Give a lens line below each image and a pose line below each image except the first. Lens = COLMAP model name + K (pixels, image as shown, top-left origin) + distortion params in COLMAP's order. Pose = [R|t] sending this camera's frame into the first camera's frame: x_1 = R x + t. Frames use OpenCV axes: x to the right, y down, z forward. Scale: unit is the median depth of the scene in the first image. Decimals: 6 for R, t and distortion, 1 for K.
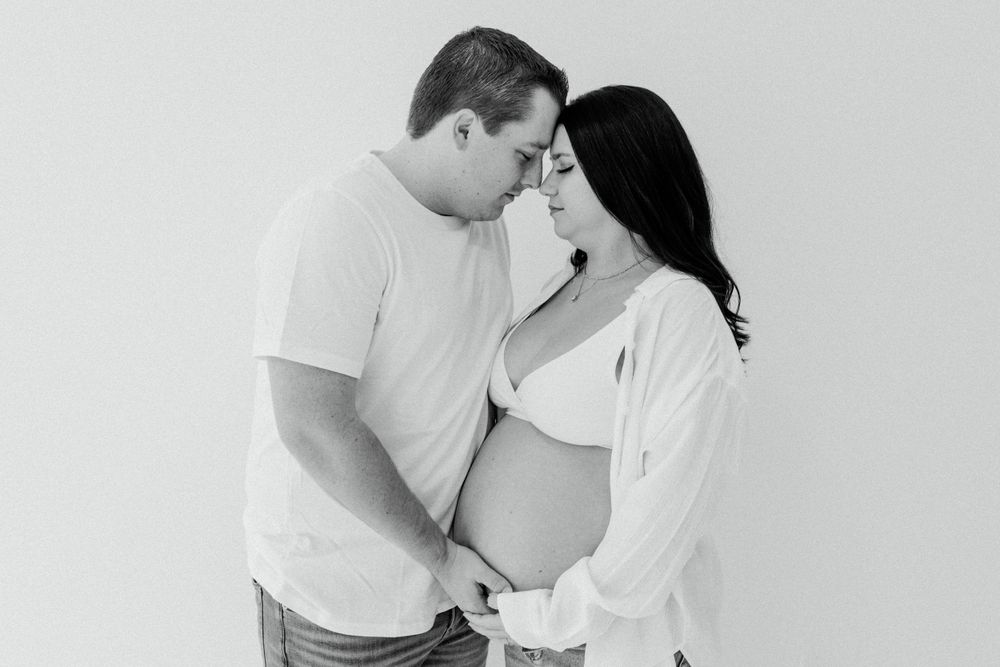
lens RADIAL K [[996.8, 0, 500.0], [0, 996.8, 333.5], [0, 0, 1]] dist [-0.118160, 0.004144]
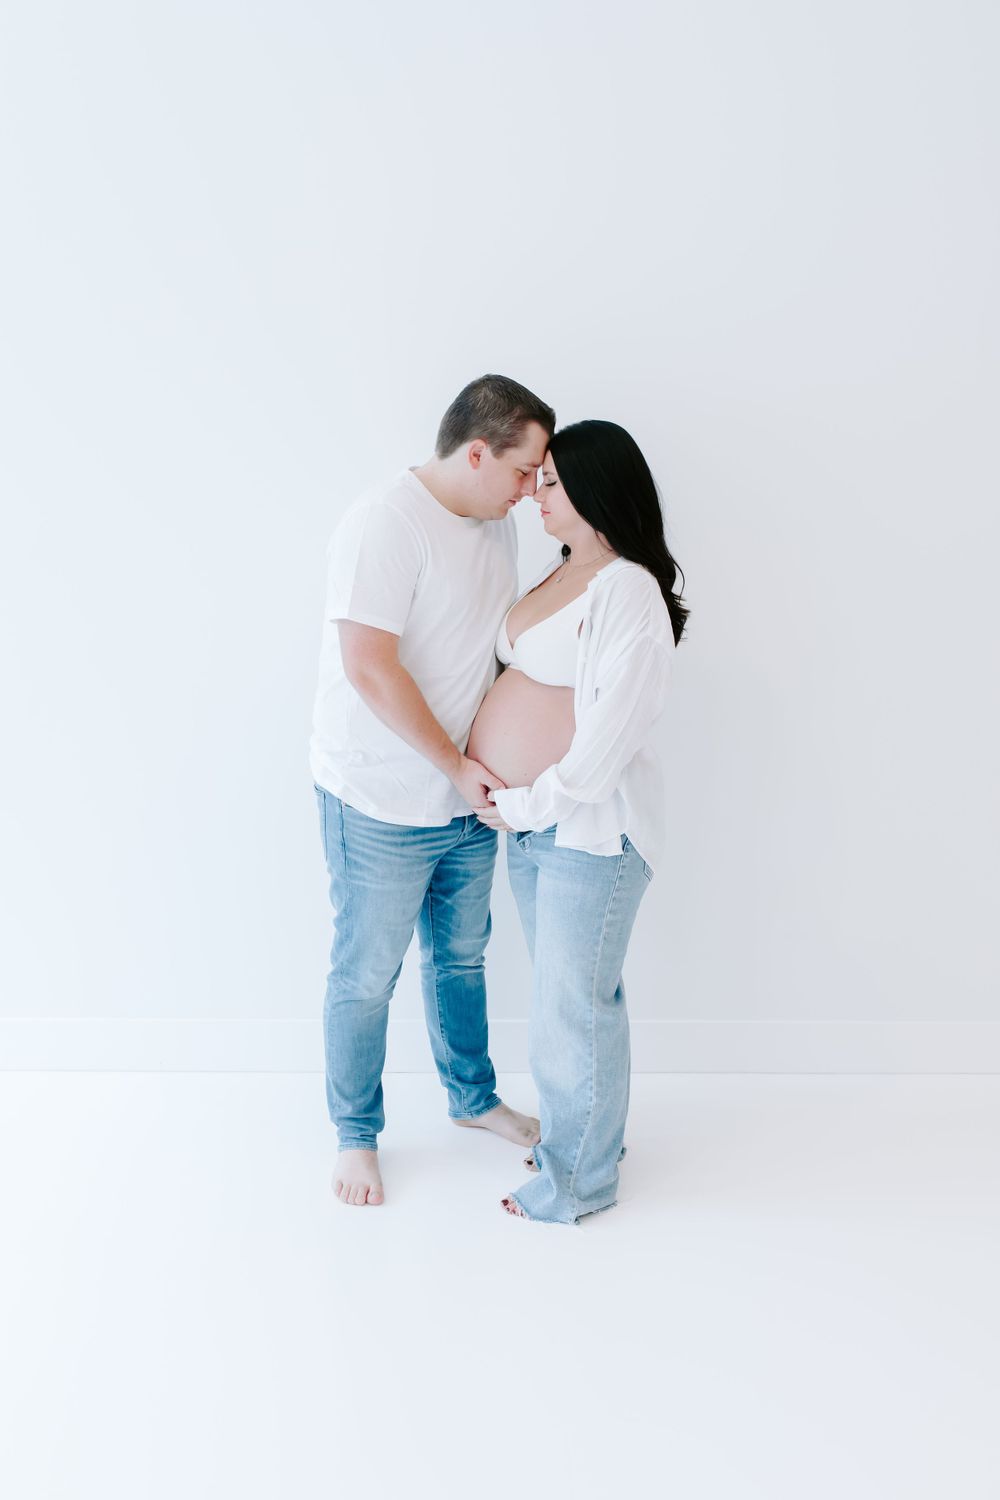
lens RADIAL K [[1490.9, 0, 448.8], [0, 1490.9, 752.0], [0, 0, 1]] dist [0.442508, 0.000631]
pose [[0.996561, 0.018674, -0.080727, 0.100806], [-0.011538, 0.996056, 0.087974, 0.019864], [0.082051, -0.086740, 0.992846, -1.110372]]
